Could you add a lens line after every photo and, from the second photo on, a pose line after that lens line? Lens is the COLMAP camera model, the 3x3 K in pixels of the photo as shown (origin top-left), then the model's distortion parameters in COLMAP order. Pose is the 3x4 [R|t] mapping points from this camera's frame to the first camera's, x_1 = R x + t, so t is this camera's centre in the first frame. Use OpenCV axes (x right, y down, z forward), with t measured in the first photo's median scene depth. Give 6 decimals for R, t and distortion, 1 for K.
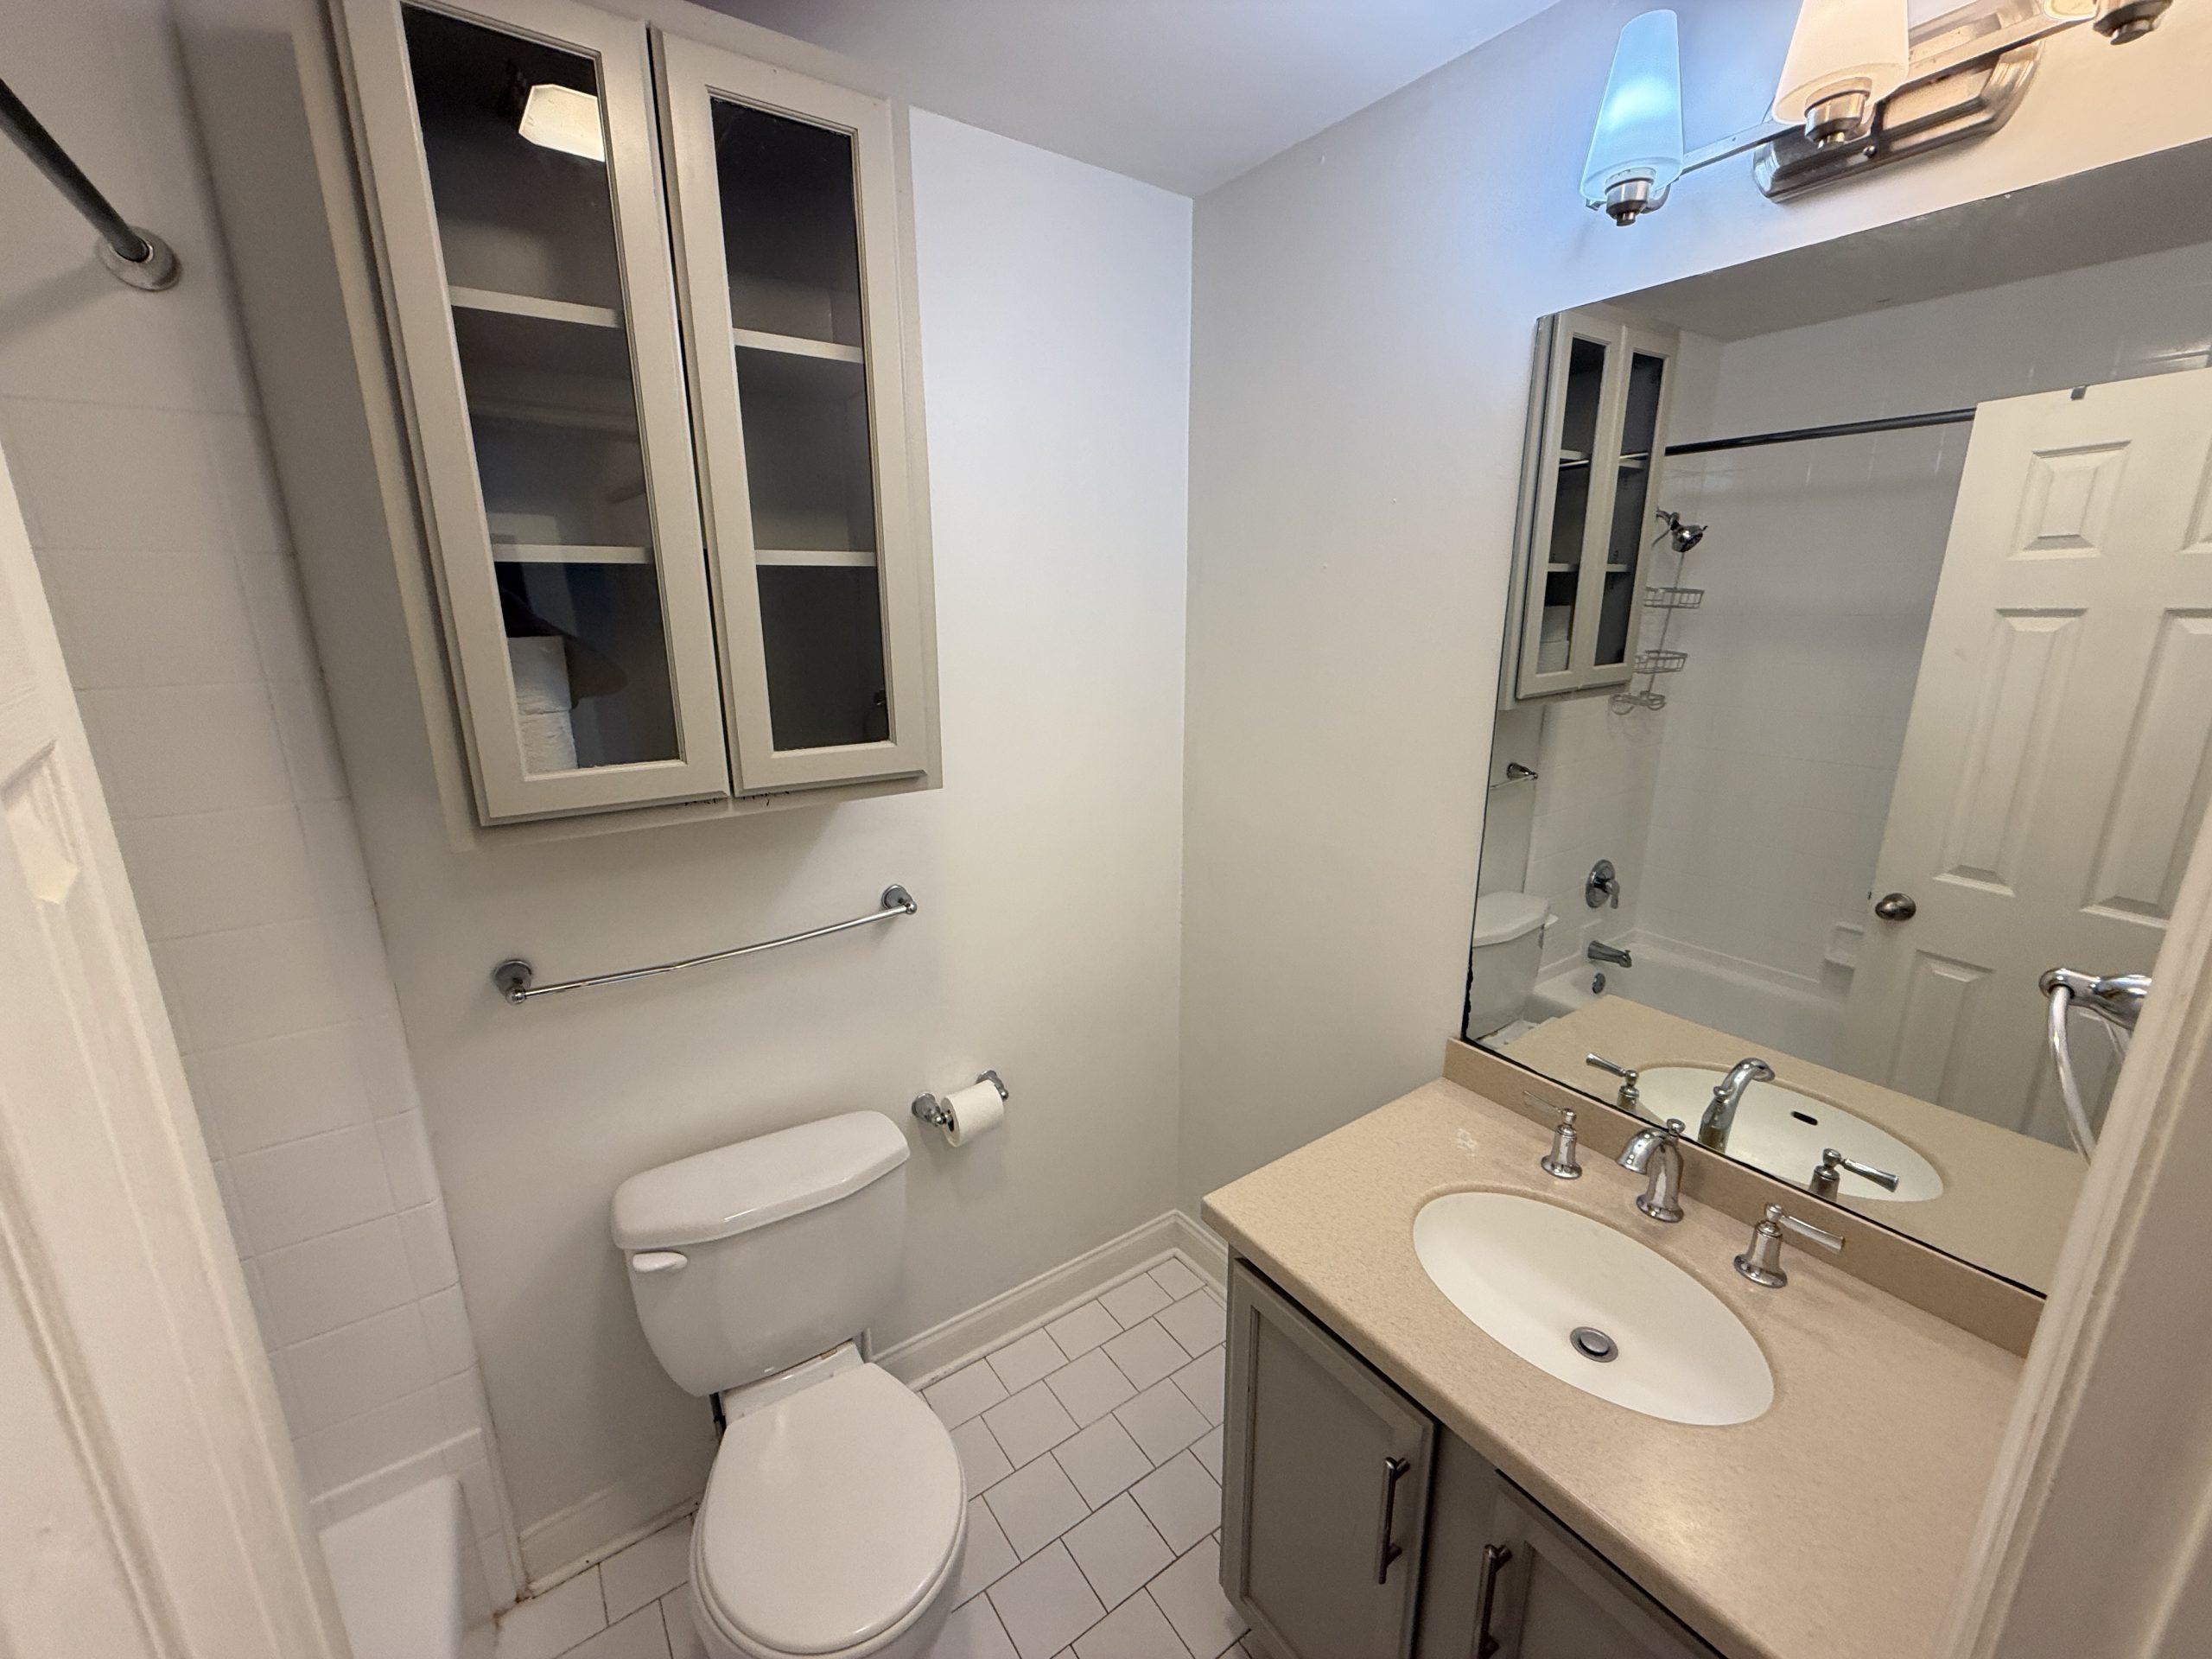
lens RADIAL K [[889.7, 0, 1094.5], [0, 889.7, 829.2], [0, 0, 1]] dist [0.012728, 0.000080]
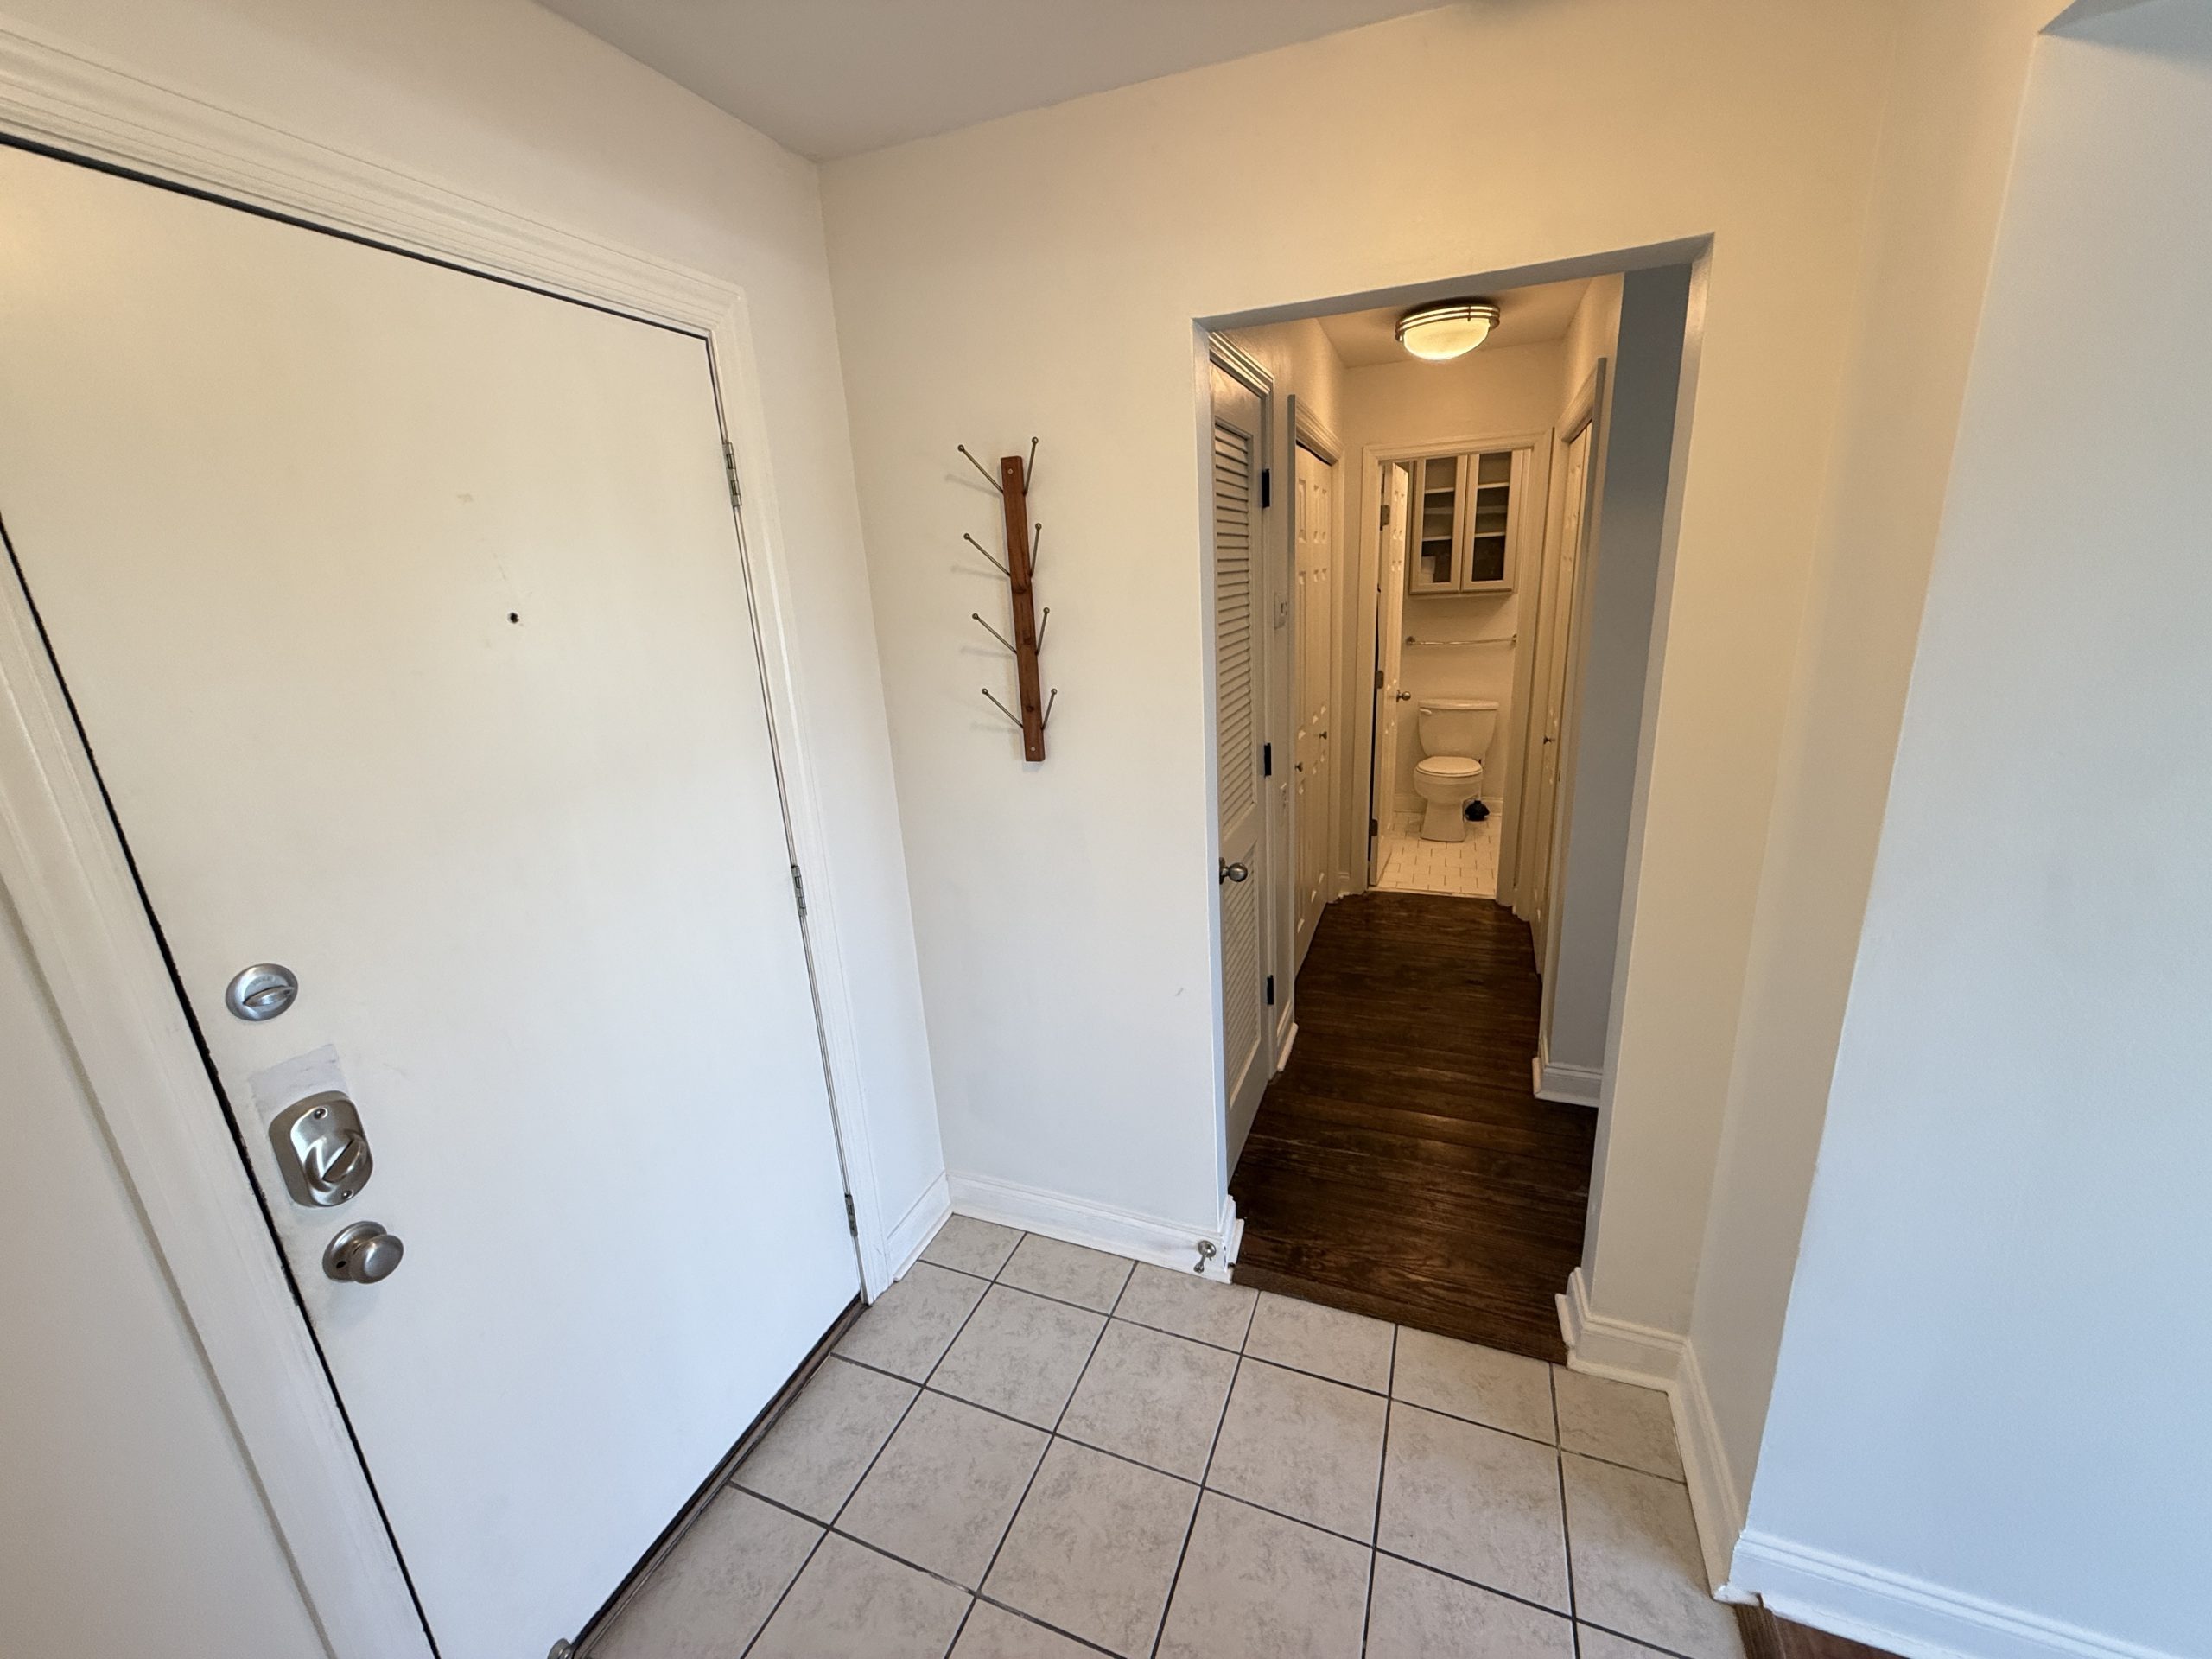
lens RADIAL K [[889.7, 0, 1094.5], [0, 889.7, 829.2], [0, 0, 1]] dist [0.012728, 0.000080]
pose [[0.544406, 0.219545, -0.809582, 2.324294], [-0.169744, 0.974007, 0.149990, 0.718463], [0.821468, 0.055766, 0.567521, -2.770974]]
